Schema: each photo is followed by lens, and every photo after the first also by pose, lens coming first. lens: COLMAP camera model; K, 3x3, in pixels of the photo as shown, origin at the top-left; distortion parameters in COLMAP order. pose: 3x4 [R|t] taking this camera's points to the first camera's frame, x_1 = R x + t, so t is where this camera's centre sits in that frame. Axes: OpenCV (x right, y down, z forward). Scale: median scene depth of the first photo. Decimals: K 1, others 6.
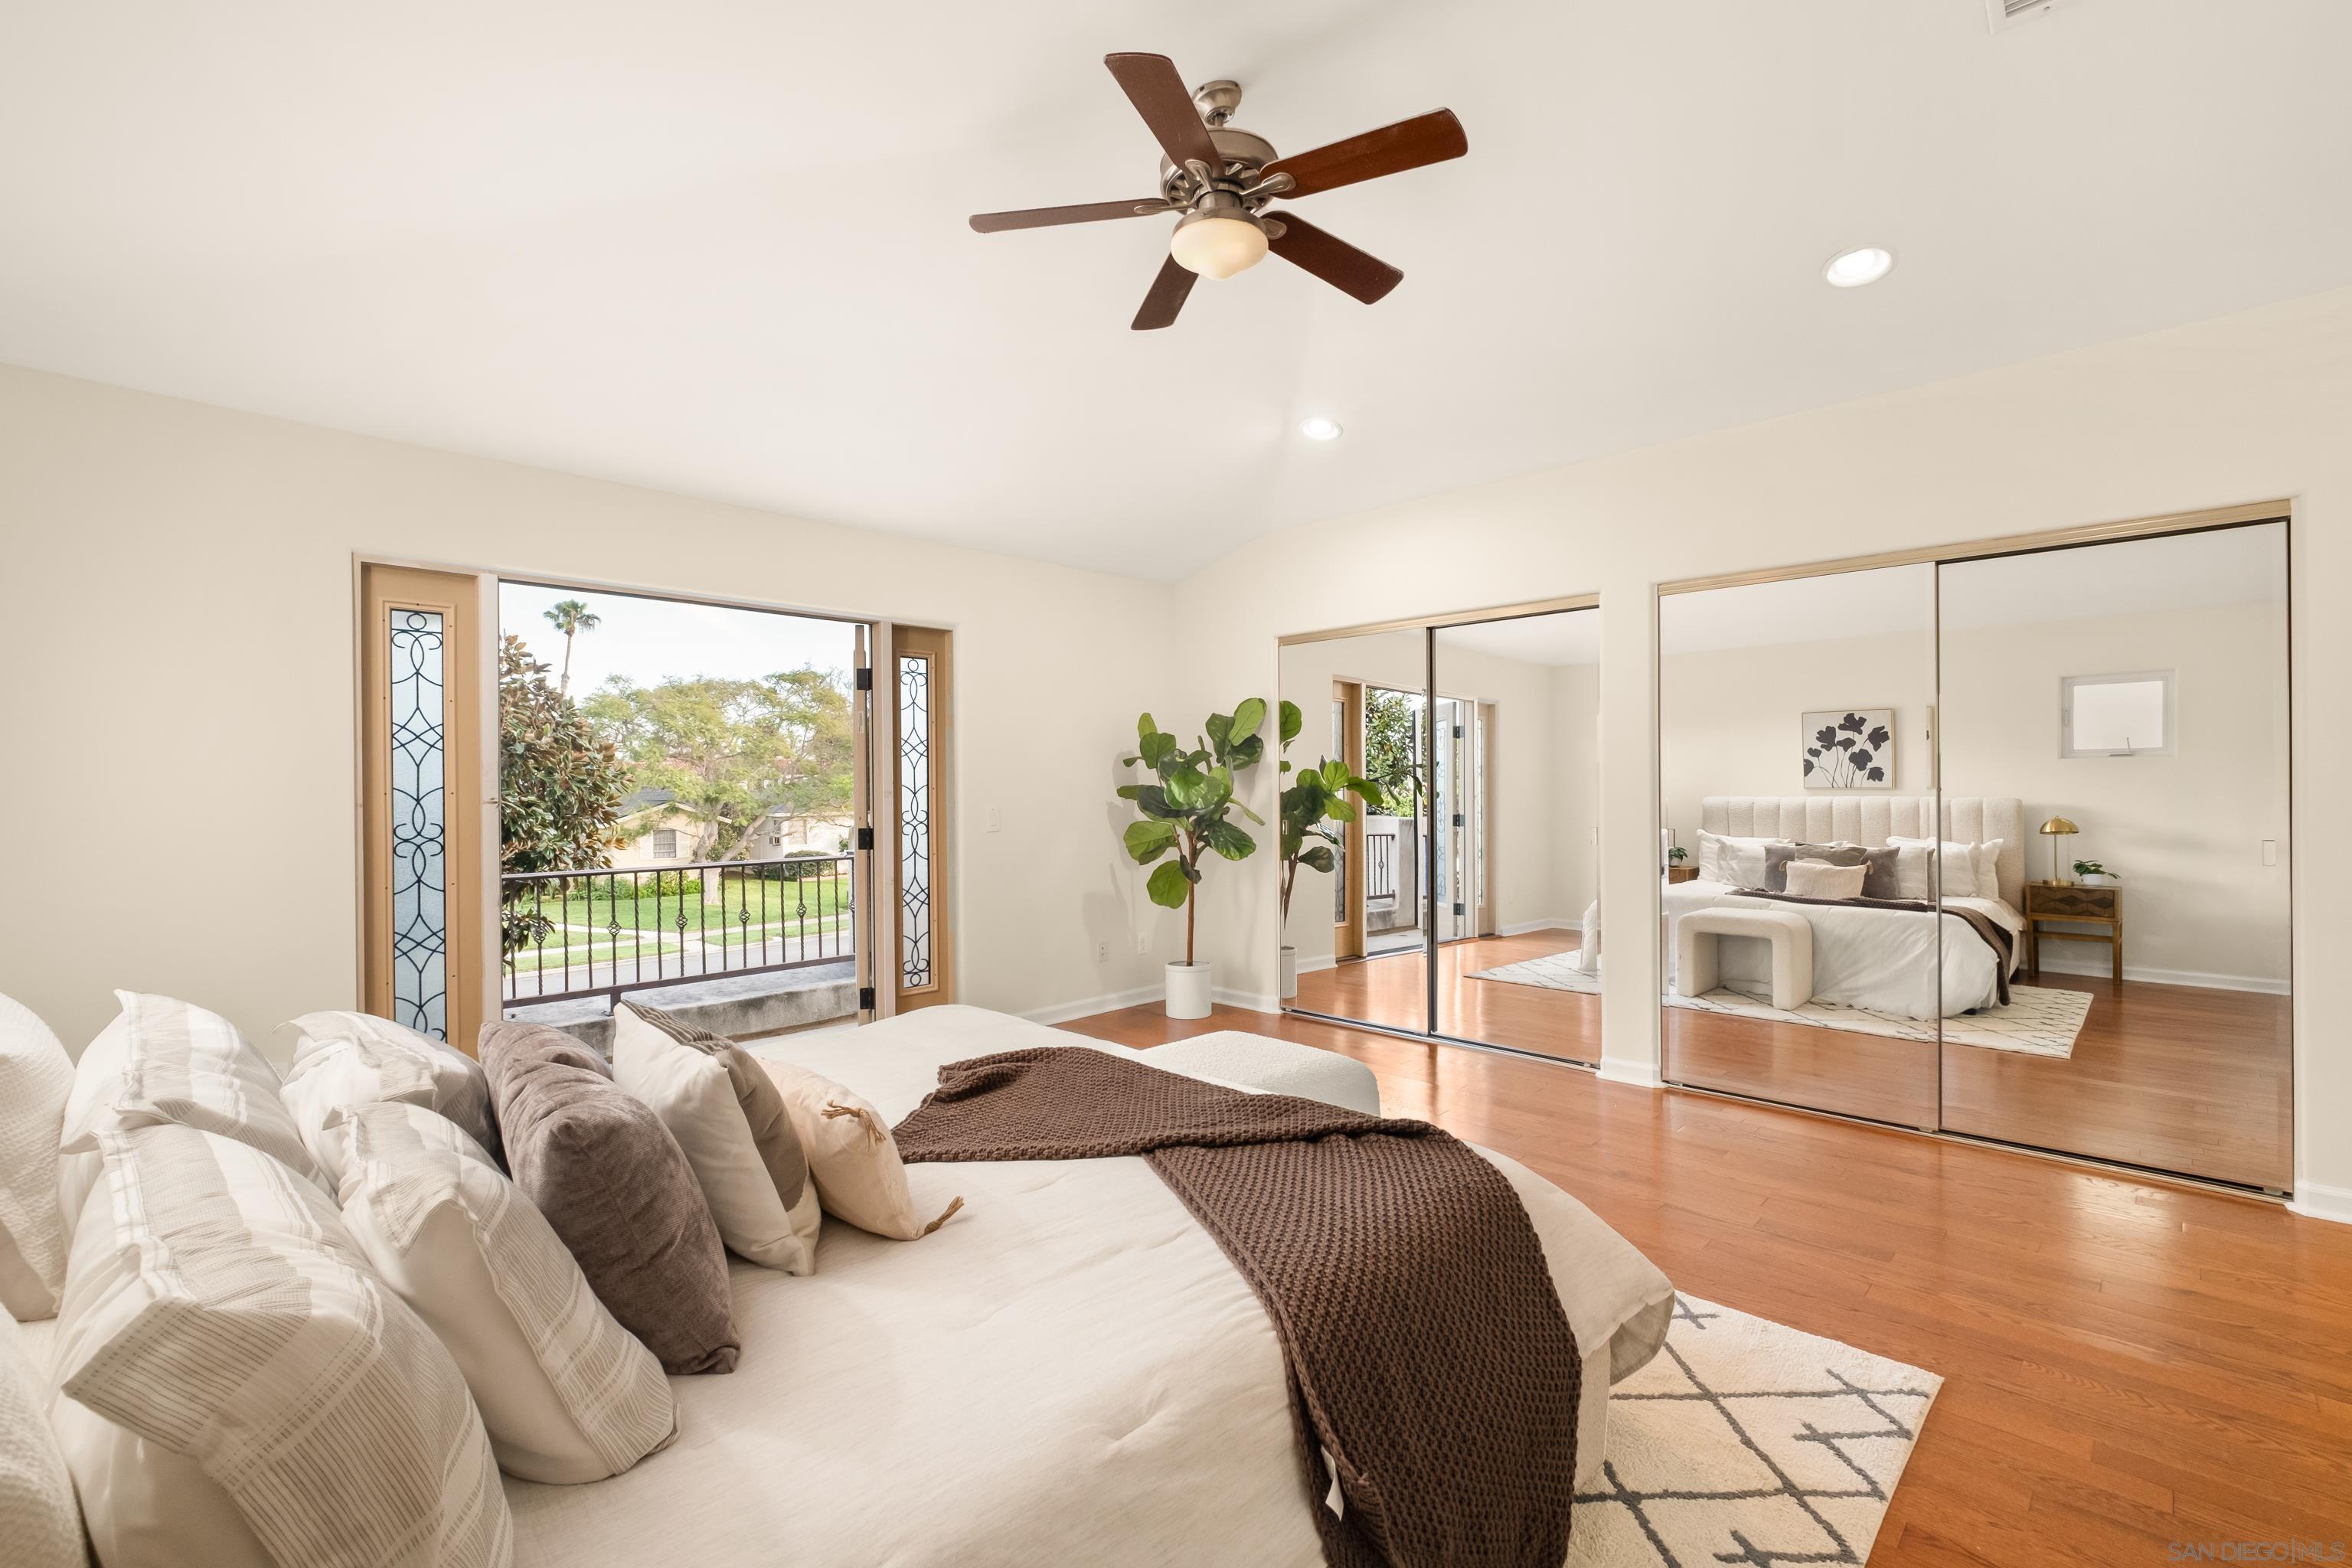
lens RADIAL K [[1017.0, 0, 1176.0], [0, 1017.0, 784.0], [0, 0, 1]] dist [-0.001631, -0.000240]
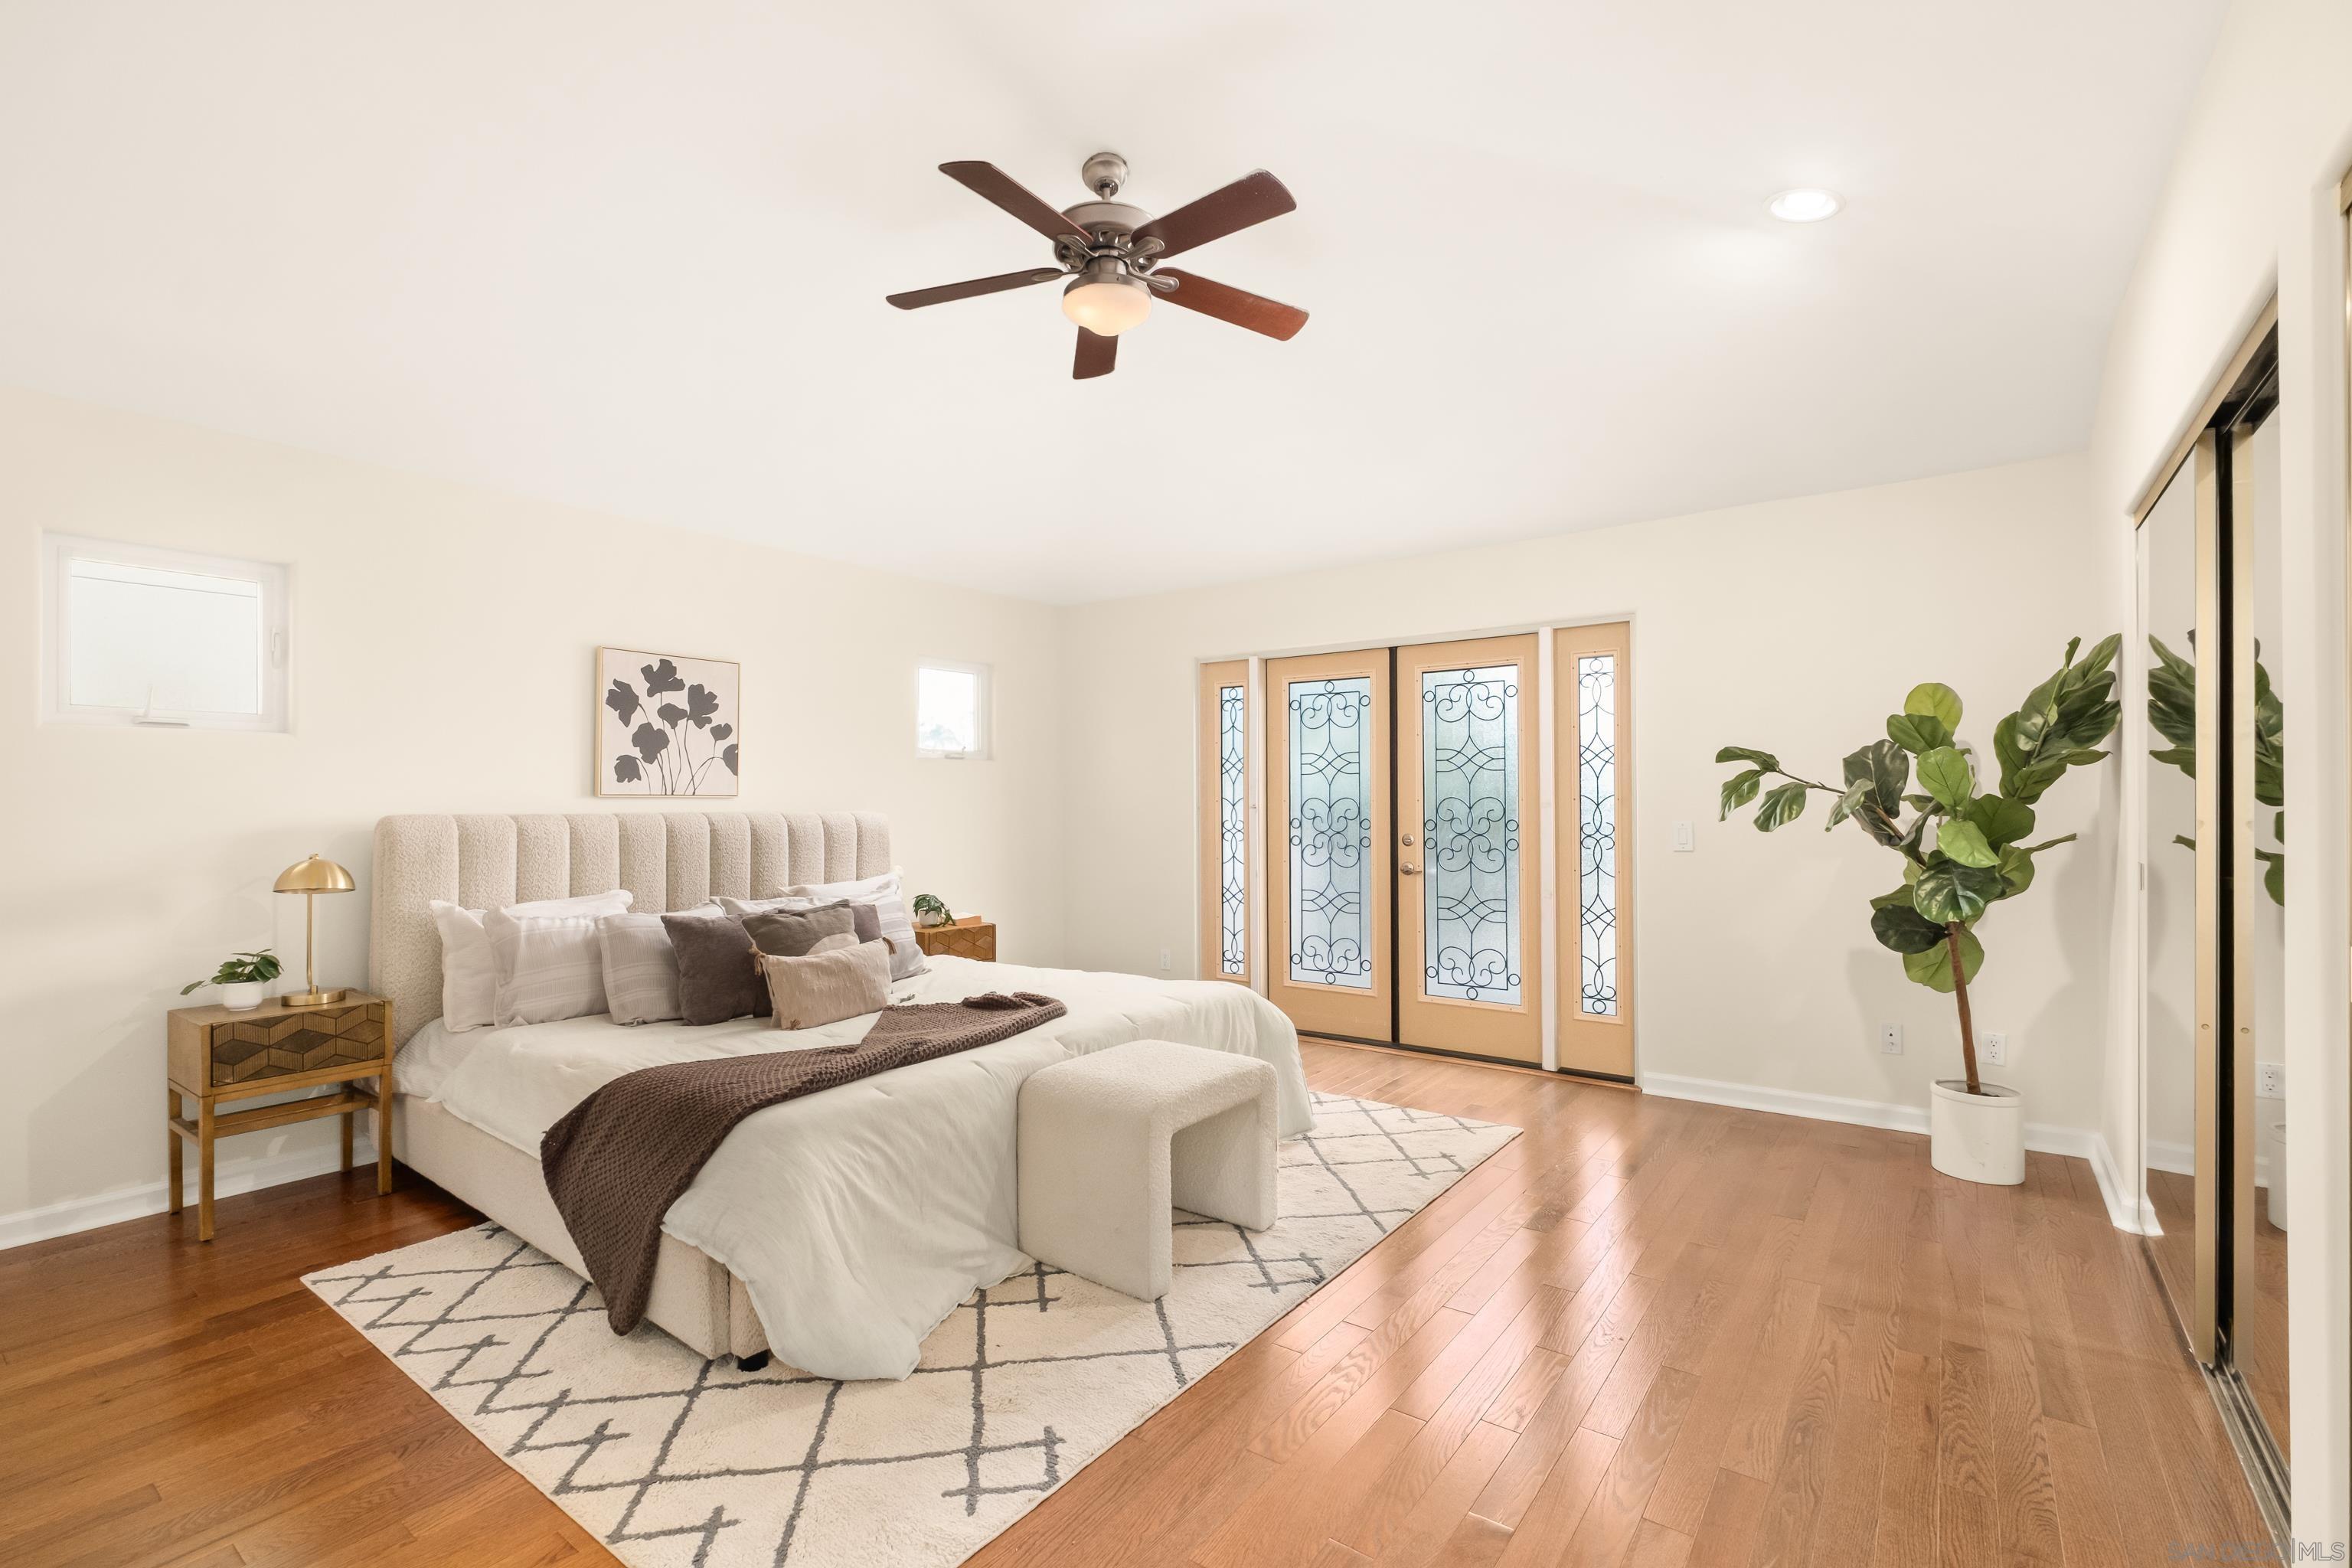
lens RADIAL K [[1032.9, 0, 1176.0], [0, 1032.9, 784.0], [0, 0, 1]] dist [0.001444, 0.000301]
pose [[0.141034, -0.003720, -0.989998, 0.877566], [0.005552, 0.999980, -0.002966, -0.012242], [0.989989, -0.005078, 0.141051, 0.696663]]
